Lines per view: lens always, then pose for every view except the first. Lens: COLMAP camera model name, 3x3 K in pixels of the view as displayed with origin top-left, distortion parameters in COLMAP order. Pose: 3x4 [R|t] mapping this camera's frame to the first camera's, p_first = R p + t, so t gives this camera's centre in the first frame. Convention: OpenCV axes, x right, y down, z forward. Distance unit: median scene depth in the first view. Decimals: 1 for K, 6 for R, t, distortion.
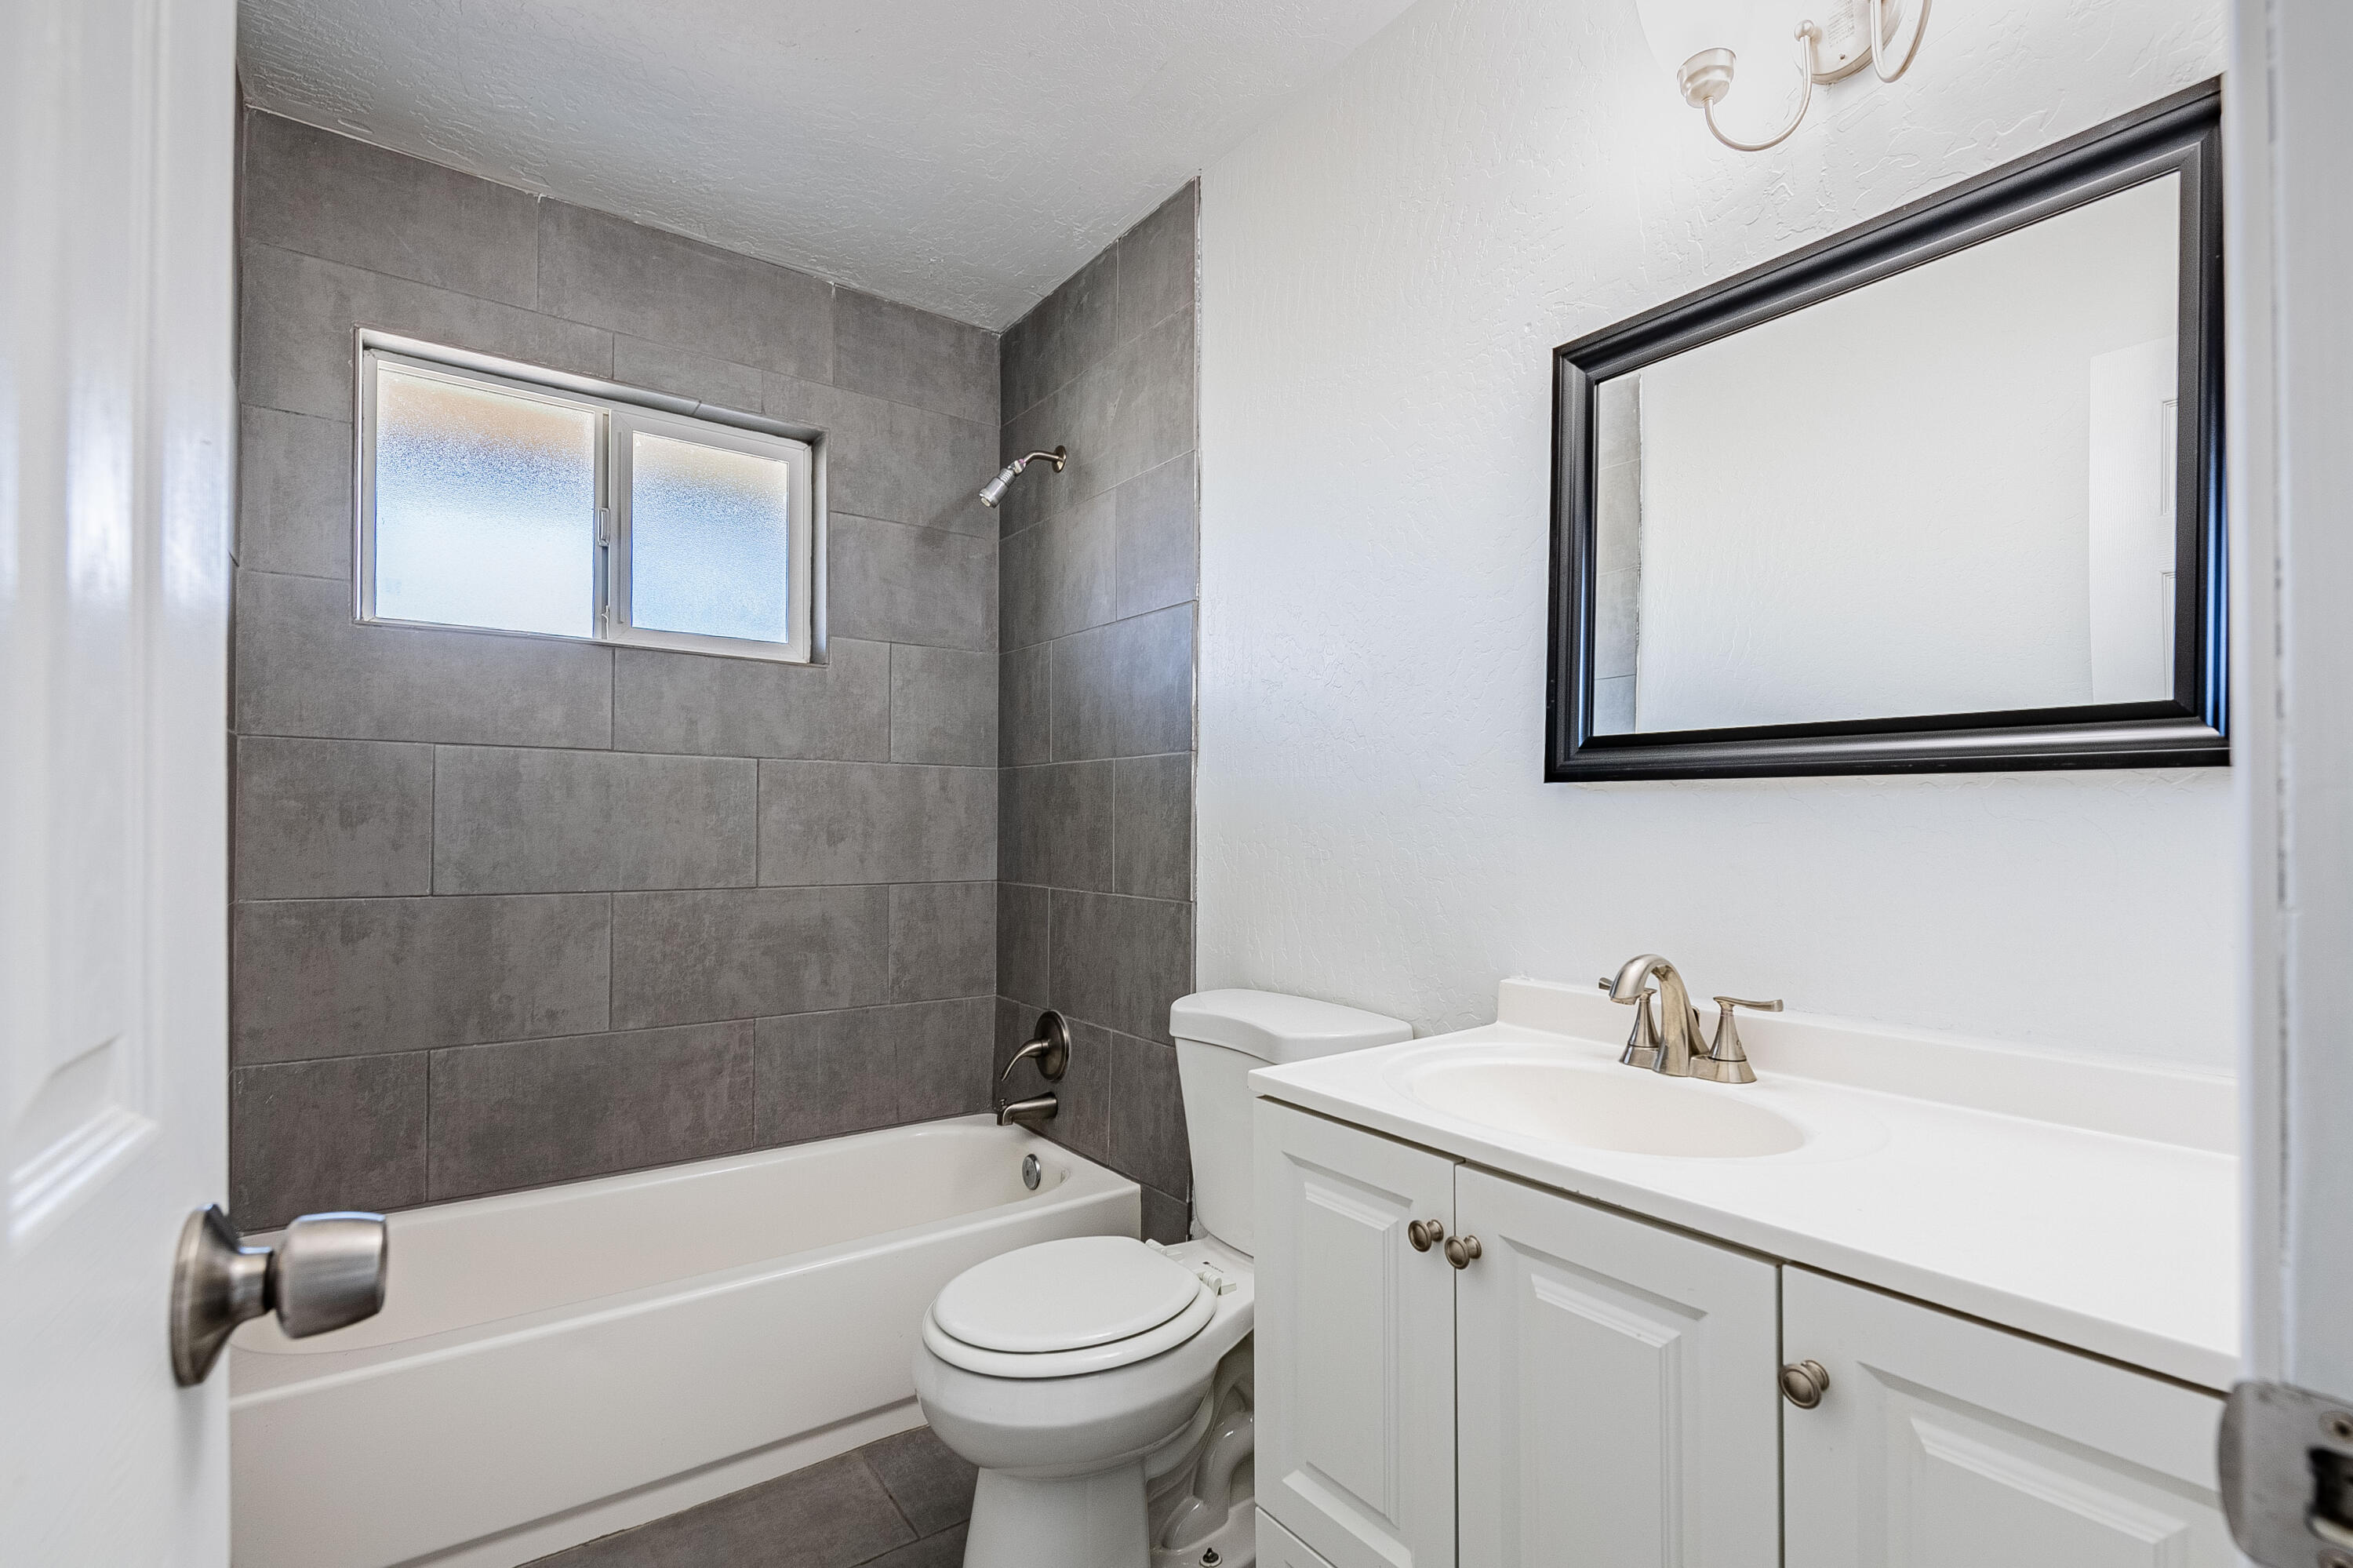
lens RADIAL K [[1039.6, 0, 1187.9], [0, 1039.6, 806.0], [0, 0, 1]] dist [0.001812, -0.000320]
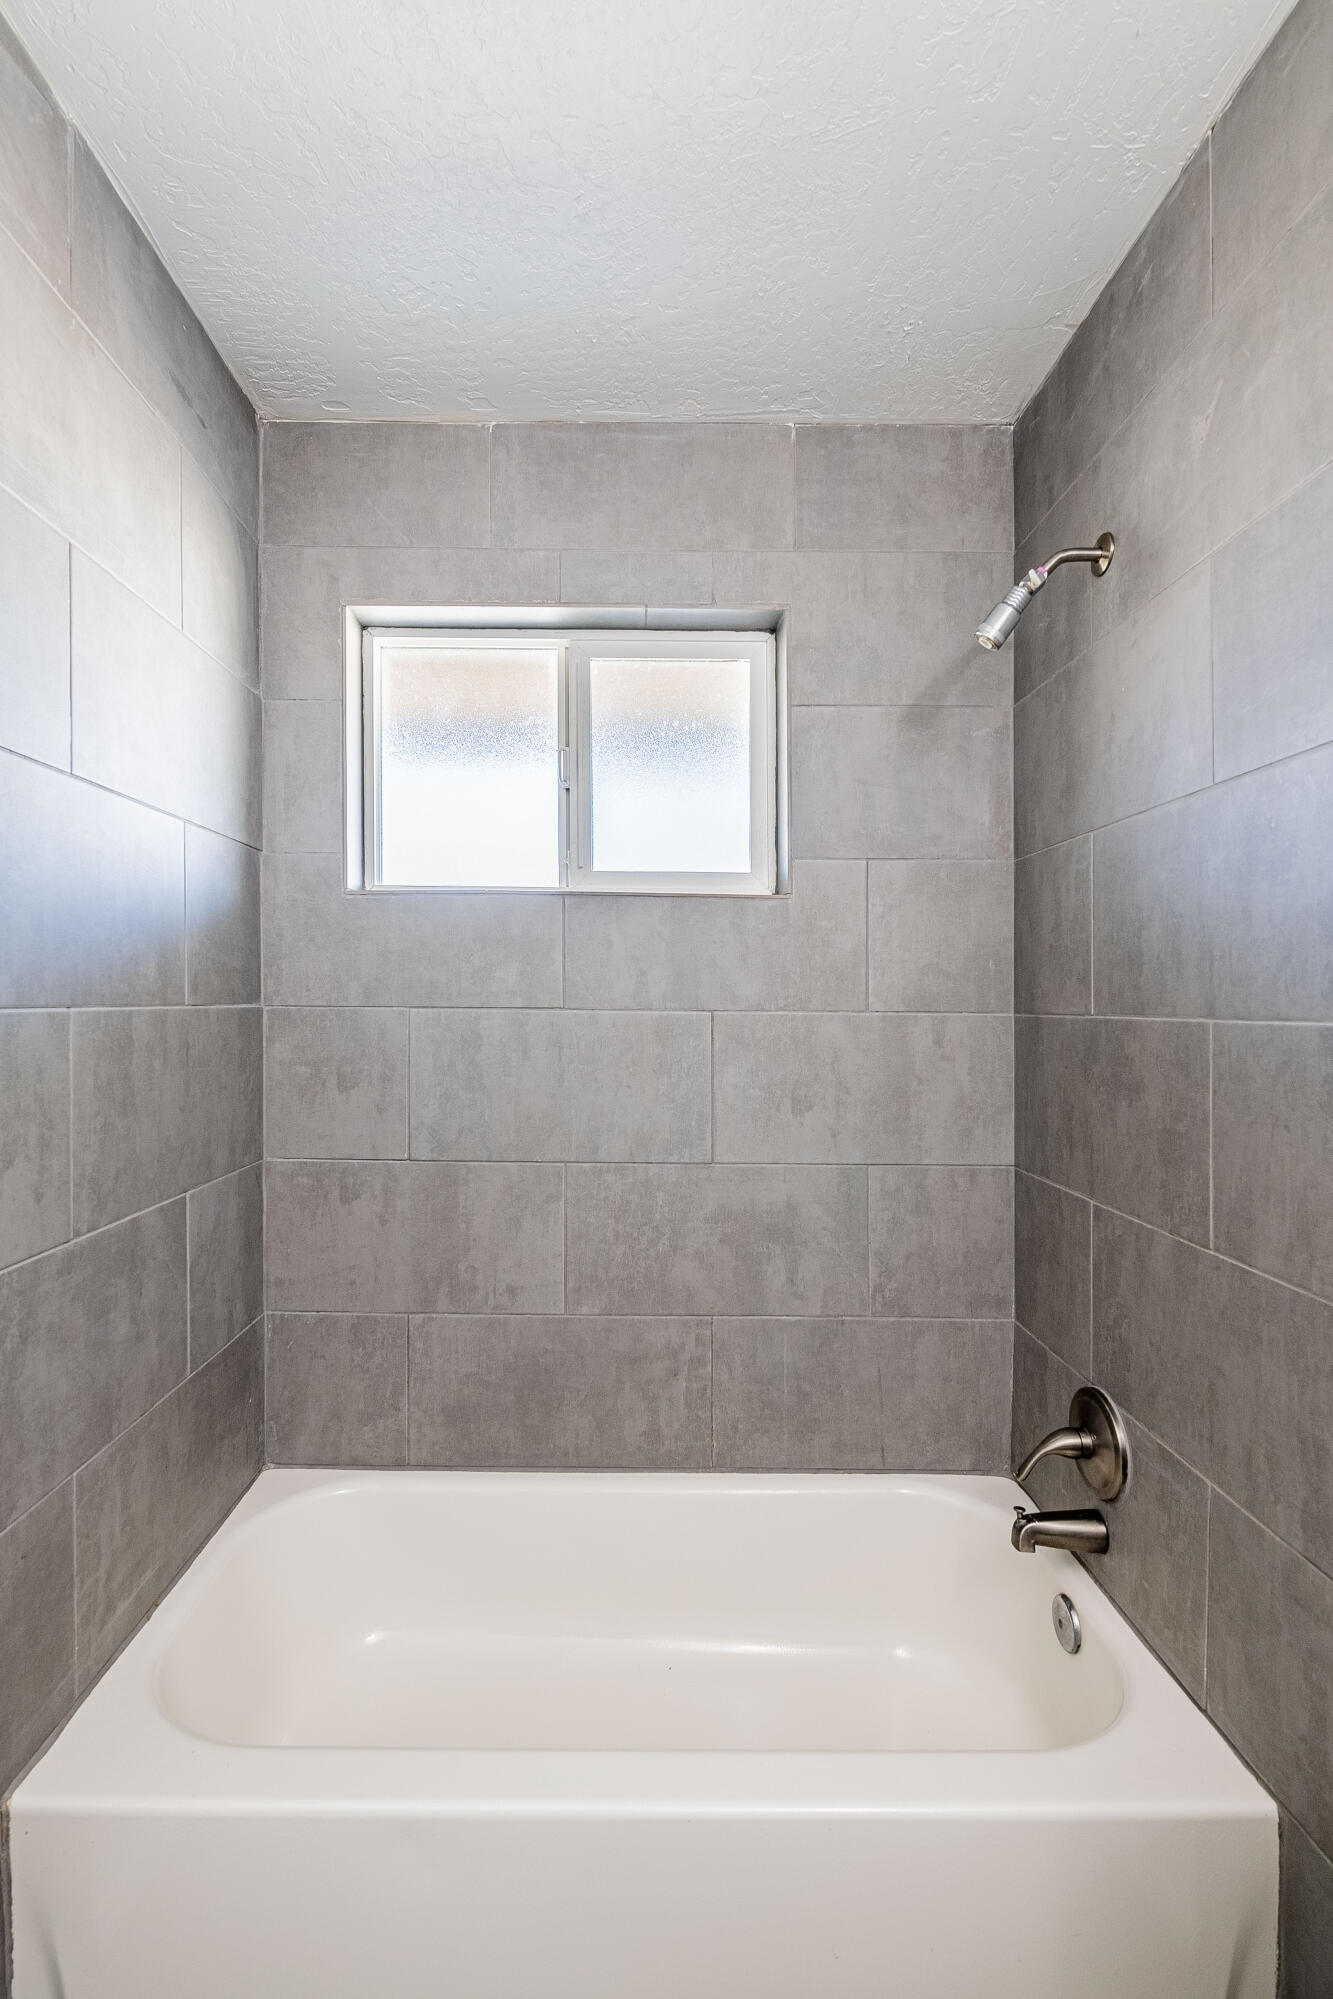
lens RADIAL K [[879.3, 0, 660.5], [0, 879.3, 1008.9], [0, 0, 1]] dist [0.002980, -0.002302]
pose [[0.829373, -0.005546, -0.558668, -0.048002], [0.013425, 0.999860, 0.010004, -0.057387], [0.558534, -0.015797, 0.829331, 0.390106]]
